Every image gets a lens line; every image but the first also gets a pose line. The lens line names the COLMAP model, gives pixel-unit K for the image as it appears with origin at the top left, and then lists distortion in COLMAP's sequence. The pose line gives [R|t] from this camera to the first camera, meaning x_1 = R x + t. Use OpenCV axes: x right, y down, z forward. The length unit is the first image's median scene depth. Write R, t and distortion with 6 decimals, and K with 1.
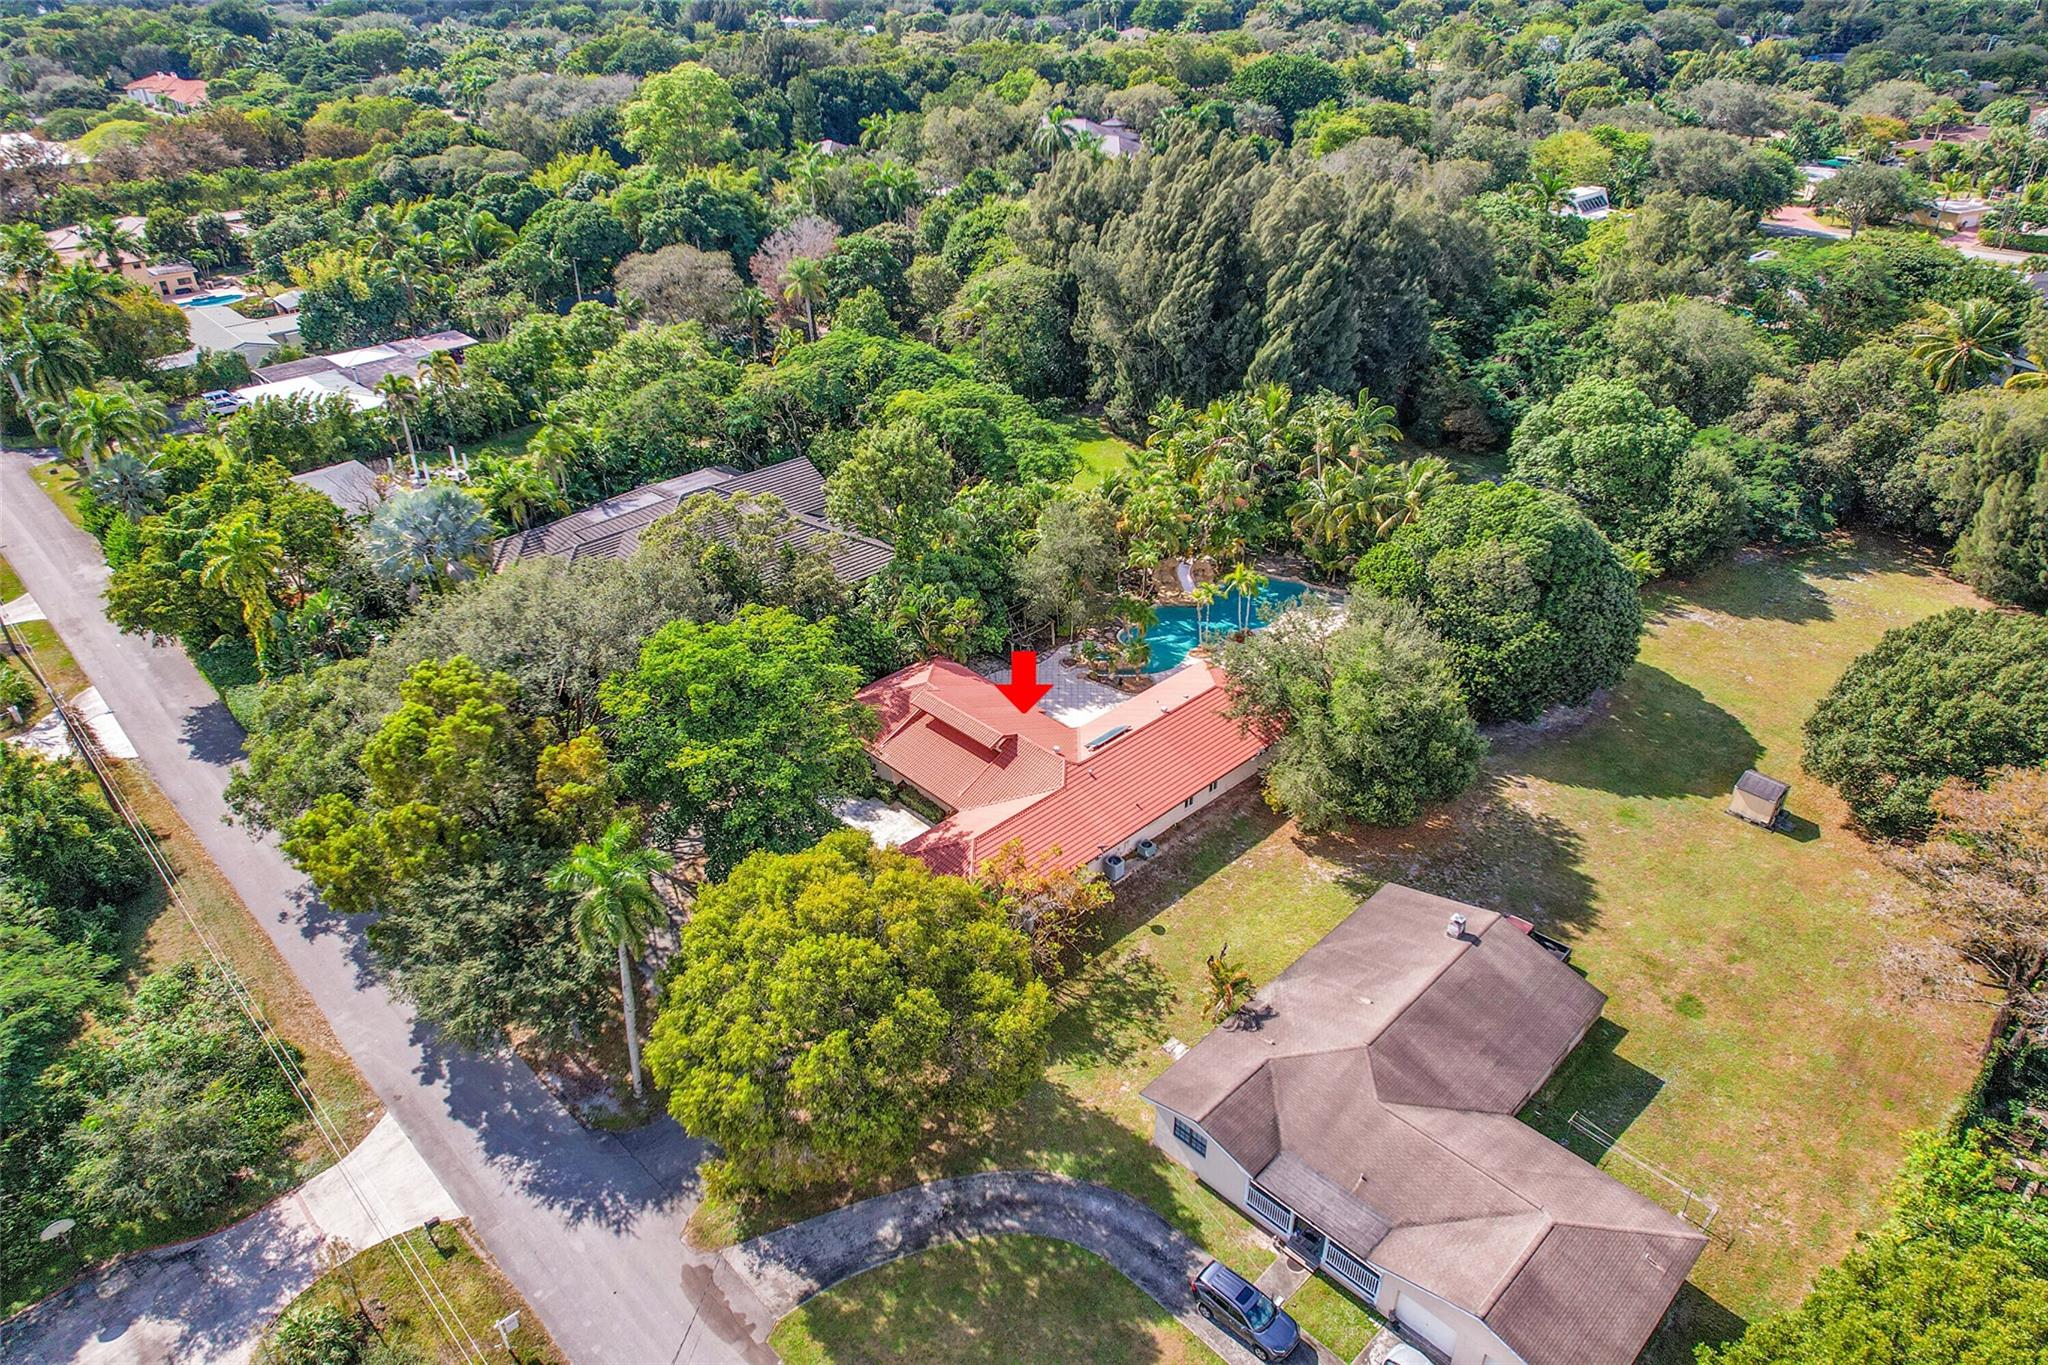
lens RADIAL K [[1275.9, 0, 1024.0], [0, 1275.9, 682.5], [0, 0, 1]] dist [-0.066941, 0.059289]
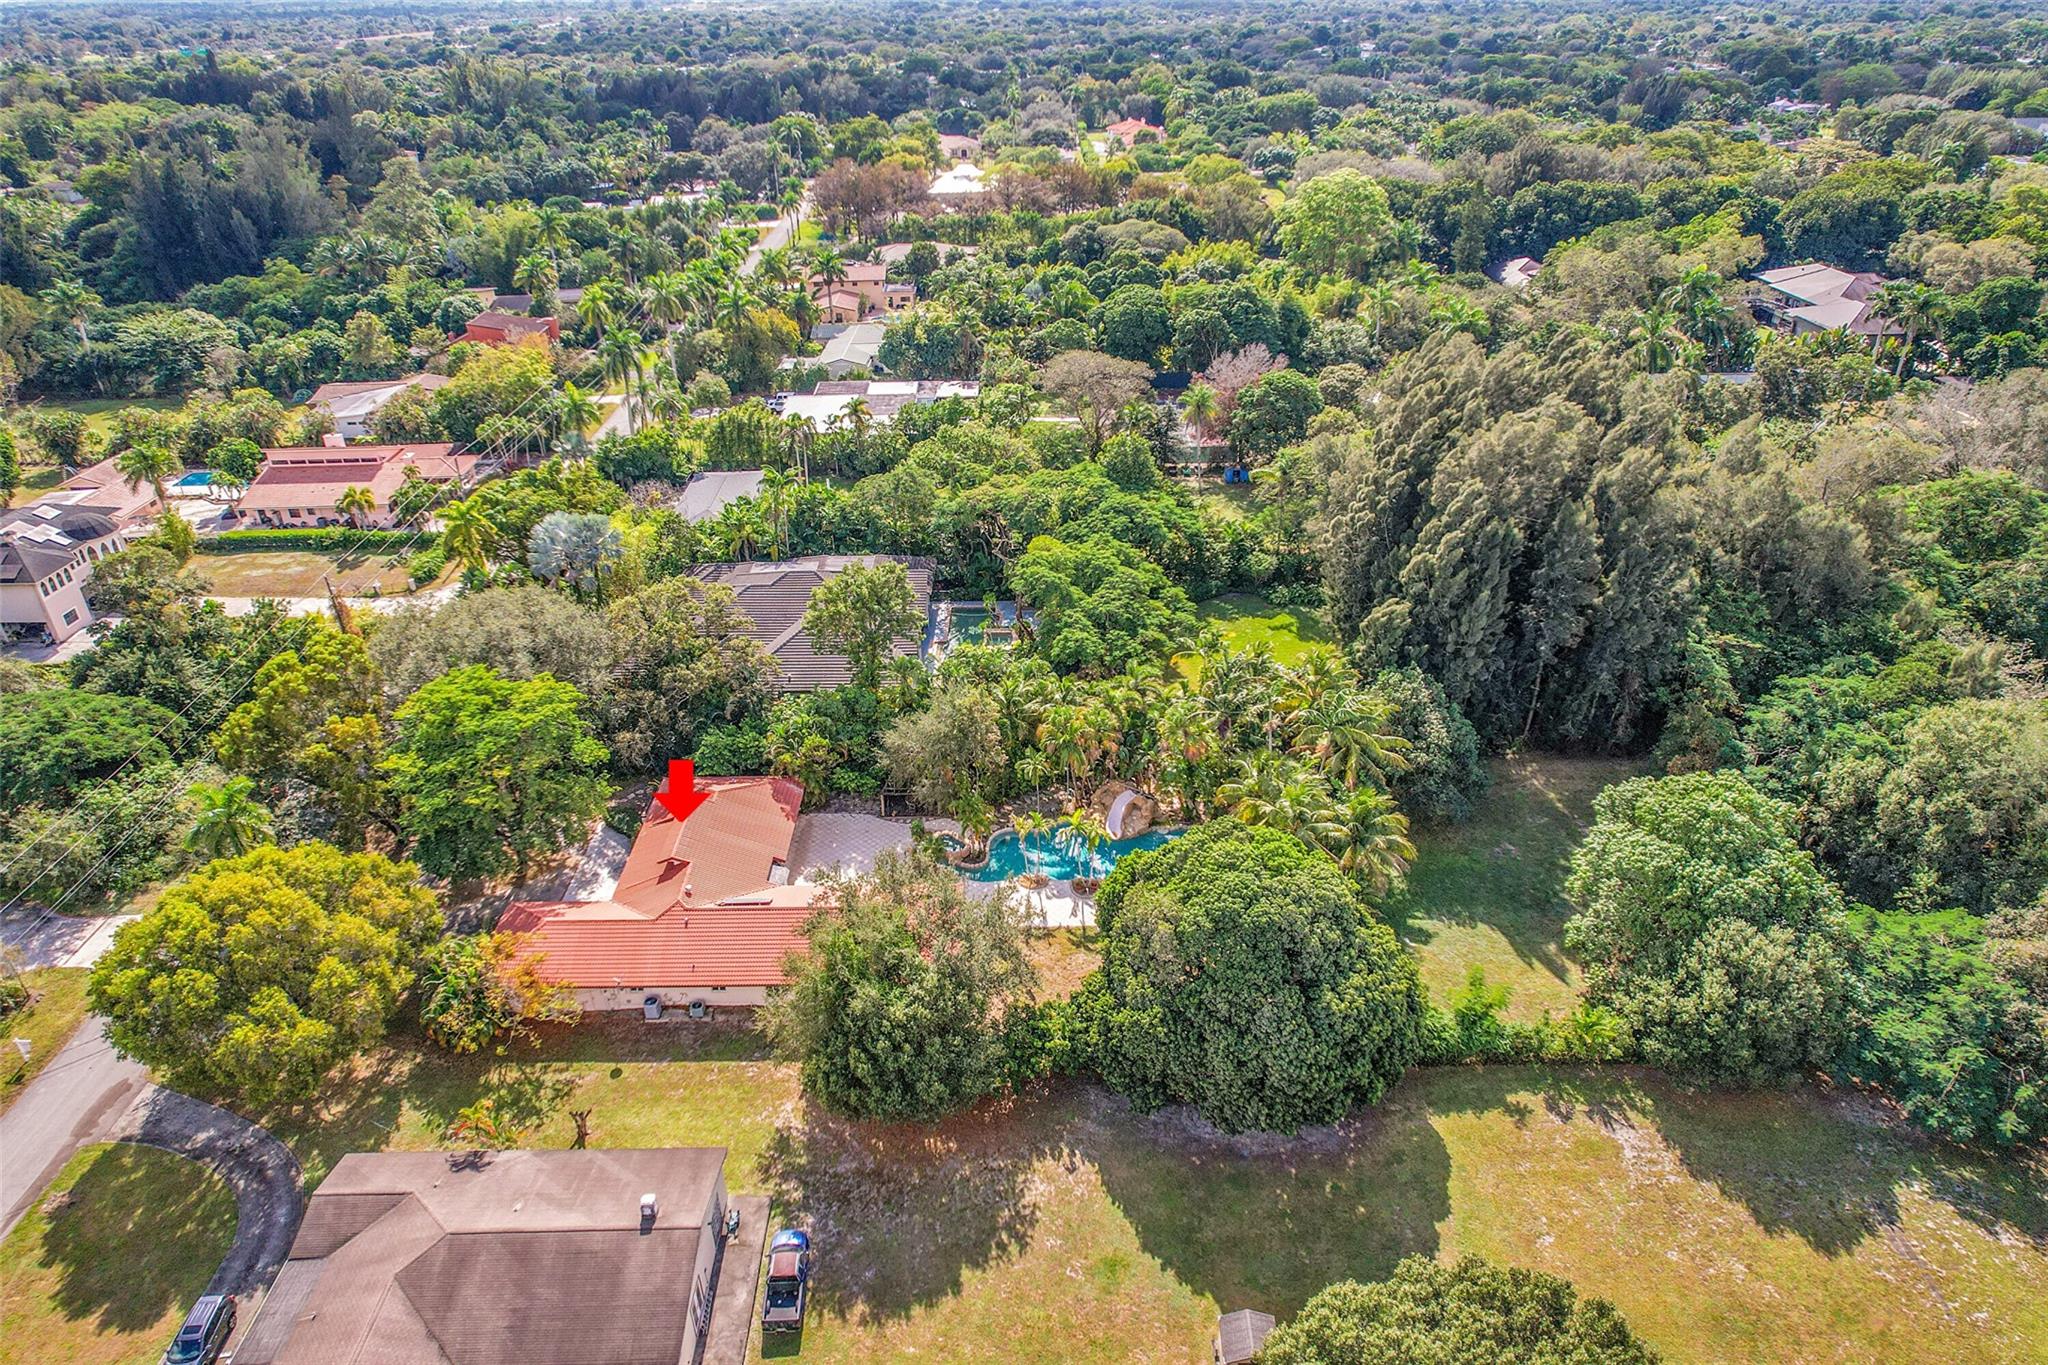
lens RADIAL K [[1275.9, 0, 1024.0], [0, 1275.9, 682.5], [0, 0, 1]] dist [-0.066941, 0.059289]
pose [[0.731977, 0.331713, -0.595127, 0.907276], [-0.349575, 0.932590, 0.089848, -0.341835], [0.584814, 0.142275, 0.798593, 0.298593]]
